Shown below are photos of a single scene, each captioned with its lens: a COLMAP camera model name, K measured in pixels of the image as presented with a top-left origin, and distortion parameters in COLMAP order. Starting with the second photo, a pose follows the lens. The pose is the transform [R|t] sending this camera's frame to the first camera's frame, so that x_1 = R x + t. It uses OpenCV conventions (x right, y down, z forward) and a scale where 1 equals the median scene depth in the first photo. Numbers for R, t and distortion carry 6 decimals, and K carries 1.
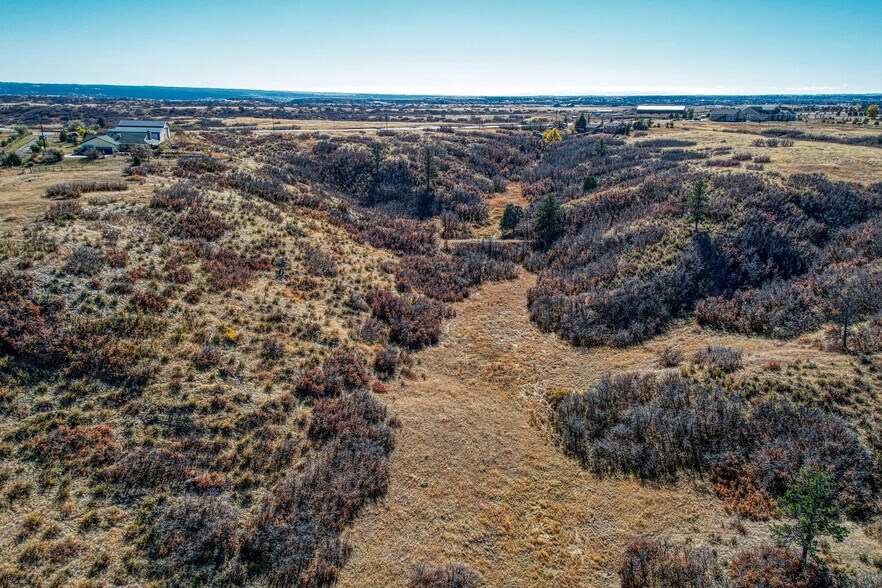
lens RADIAL K [[649.2, 0, 441.0], [0, 649.2, 294.0], [0, 0, 1]] dist [0.114397, -0.121860]
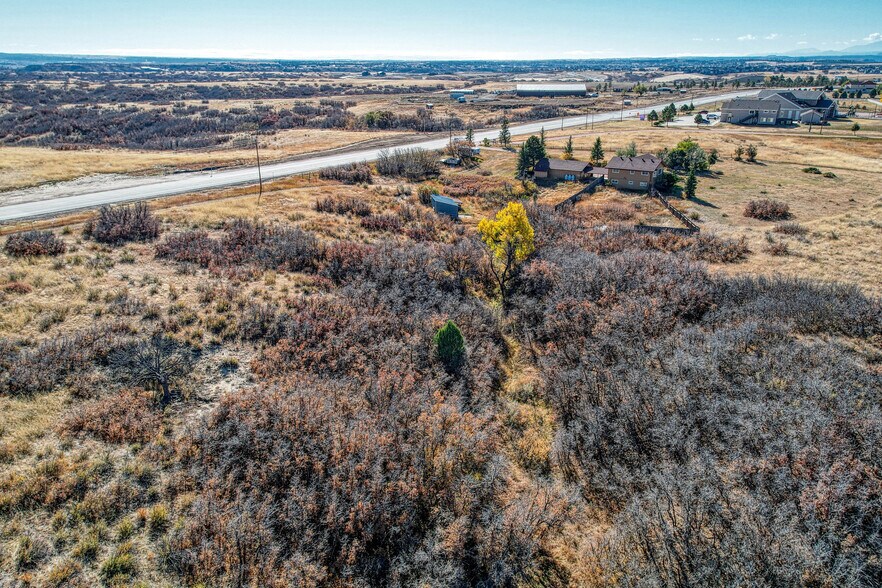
lens RADIAL K [[649.2, 0, 441.0], [0, 649.2, 294.0], [0, 0, 1]] dist [0.114397, -0.121860]
pose [[0.957885, -0.102319, 0.268306, 0.122334], [0.089152, 0.994158, 0.060837, -0.503789], [-0.272963, -0.034355, 0.961411, 1.560156]]
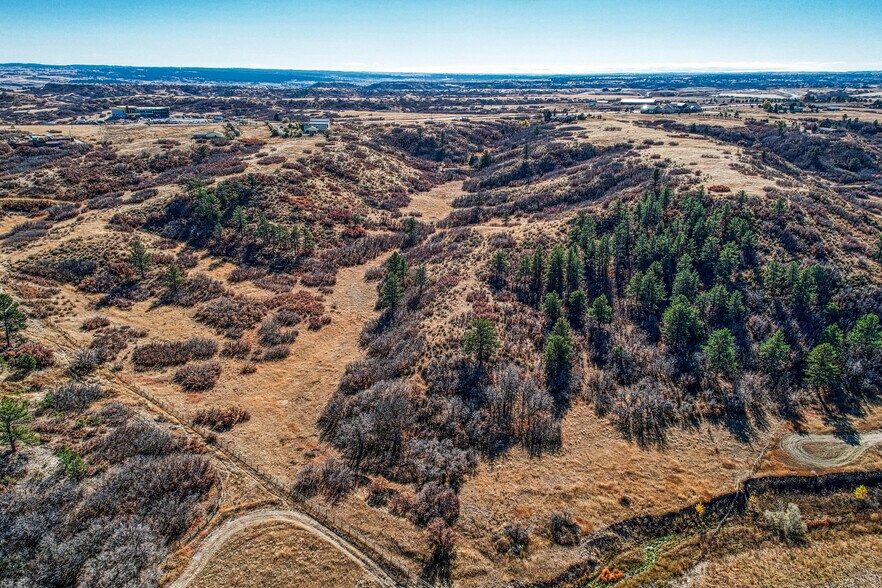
lens RADIAL K [[649.2, 0, 441.0], [0, 649.2, 294.0], [0, 0, 1]] dist [0.114397, -0.121860]
pose [[0.993928, 0.030303, -0.105782, 0.319104], [-0.027188, 0.999157, 0.030772, 0.371640], [0.106625, -0.027709, 0.993913, -1.733436]]
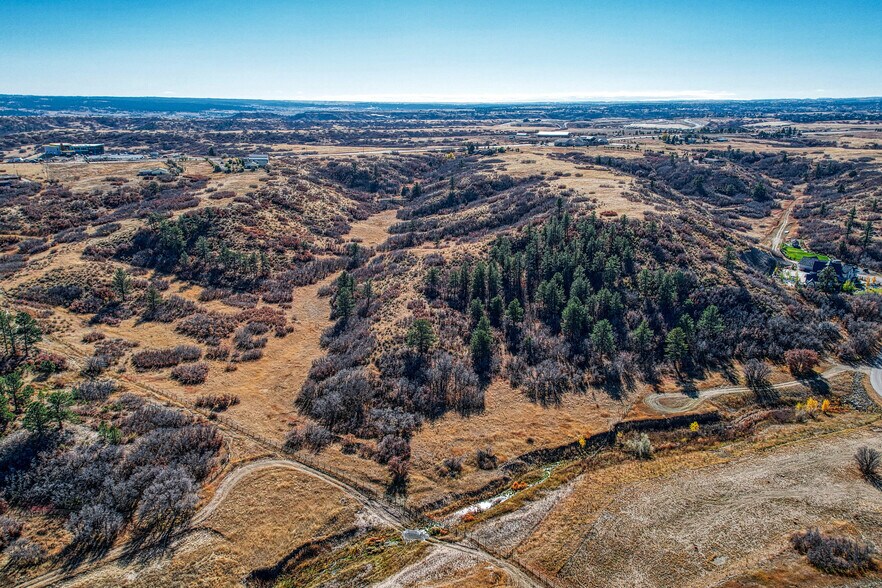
lens RADIAL K [[663.7, 0, 441.0], [0, 663.7, 294.0], [0, 0, 1]] dist [0.118558, -0.132155]
pose [[0.999965, -0.007363, -0.004006, 0.321594], [0.007303, 0.999866, -0.014659, 0.413836], [0.004114, 0.014630, 0.999885, -2.060372]]
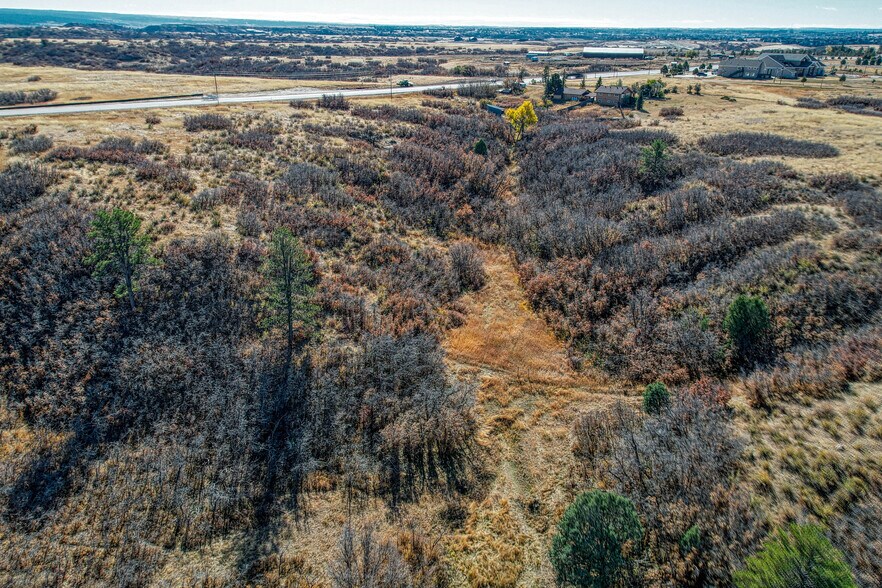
lens RADIAL K [[663.7, 0, 441.0], [0, 663.7, 294.0], [0, 0, 1]] dist [0.118558, -0.132155]
pose [[0.987493, -0.048185, 0.150117, 0.009257], [0.034931, 0.995356, 0.089706, -0.305737], [-0.153742, -0.083340, 0.984590, 0.918829]]
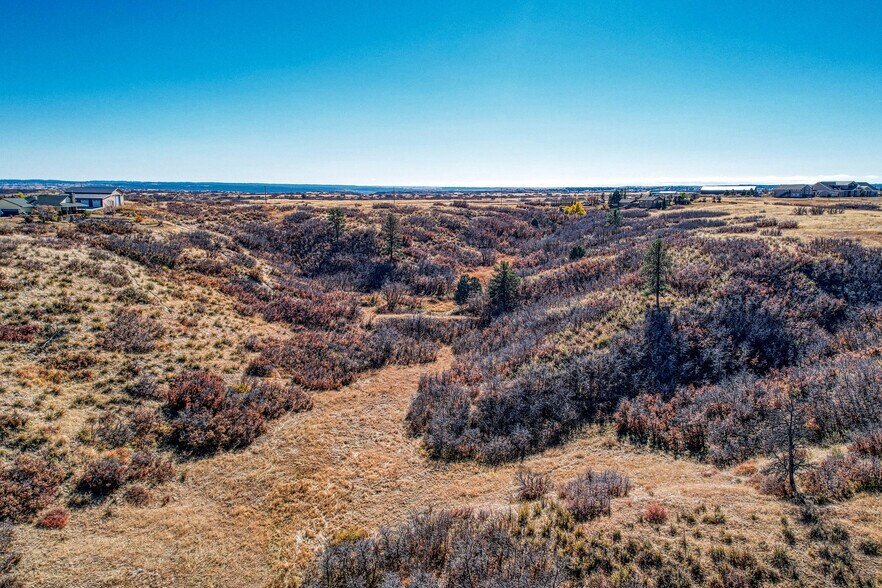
lens RADIAL K [[655.5, 0, 441.0], [0, 655.5, 294.0], [0, 0, 1]] dist [0.120399, -0.130663]
pose [[0.991675, 0.011953, -0.128210, 0.227105], [-0.029083, 0.990745, -0.132583, -0.001235], [0.125438, 0.135208, 0.982845, 0.212358]]
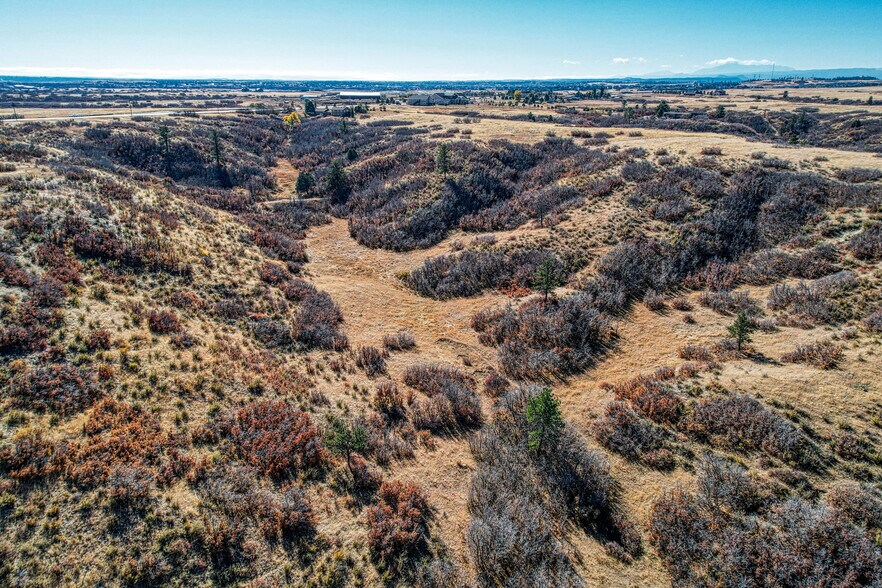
lens RADIAL K [[655.5, 0, 441.0], [0, 655.5, 294.0], [0, 0, 1]] dist [0.120399, -0.130663]
pose [[0.896505, -0.141762, 0.419741, -0.276395], [0.133951, 0.989815, 0.048197, 0.087395], [-0.422298, 0.013016, 0.906363, -0.338653]]
